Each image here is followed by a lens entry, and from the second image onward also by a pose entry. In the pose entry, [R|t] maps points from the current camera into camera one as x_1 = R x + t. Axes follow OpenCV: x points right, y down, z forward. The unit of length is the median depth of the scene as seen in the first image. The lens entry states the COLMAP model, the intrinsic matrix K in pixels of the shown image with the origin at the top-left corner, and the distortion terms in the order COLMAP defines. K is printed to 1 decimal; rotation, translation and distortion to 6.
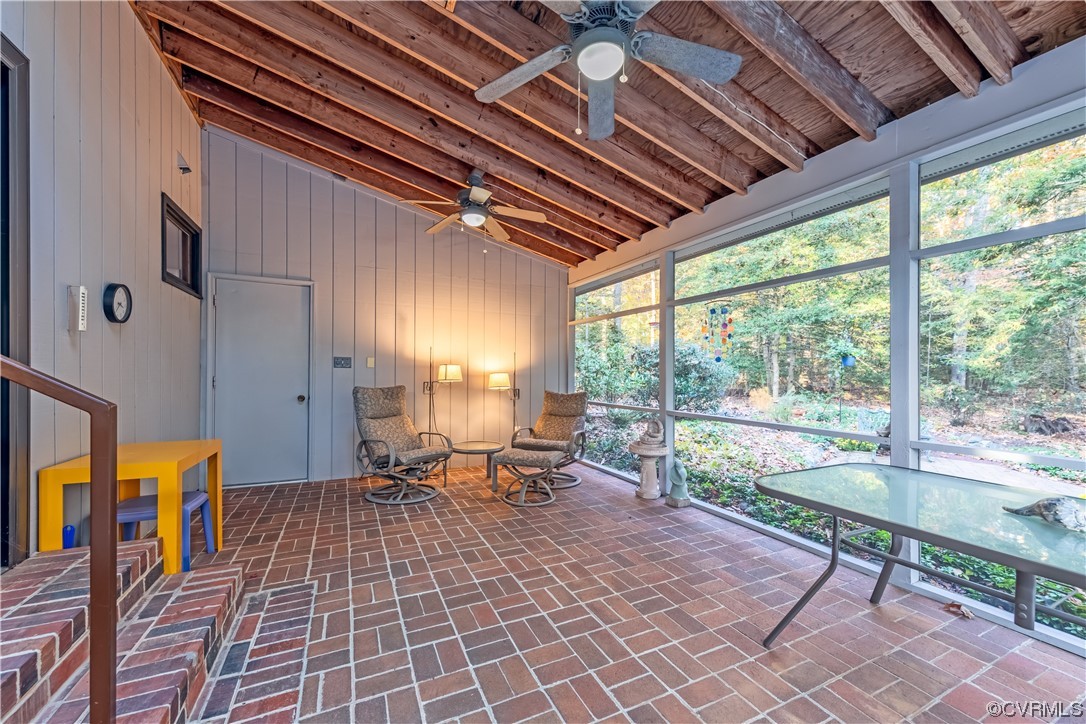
lens RADIAL K [[416.0, 0, 541.8], [0, 416.0, 372.4], [0, 0, 1]] dist [0.001305, -0.000242]
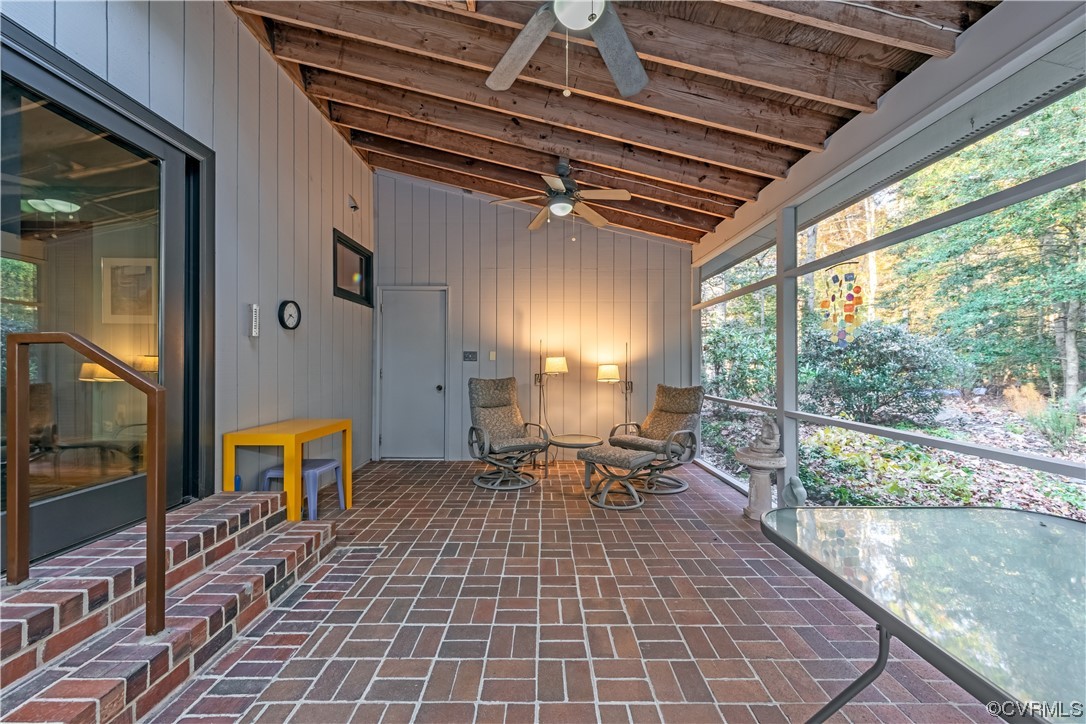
lens RADIAL K [[419.4, 0, 543.0], [0, 419.4, 362.0], [0, 0, 1]] dist [0.002054, 0.000002]
pose [[0.903222, -0.010266, -0.429050, 0.239877], [0.007246, 0.999936, -0.008672, 0.003369], [0.429112, 0.004724, 0.903239, 0.093901]]
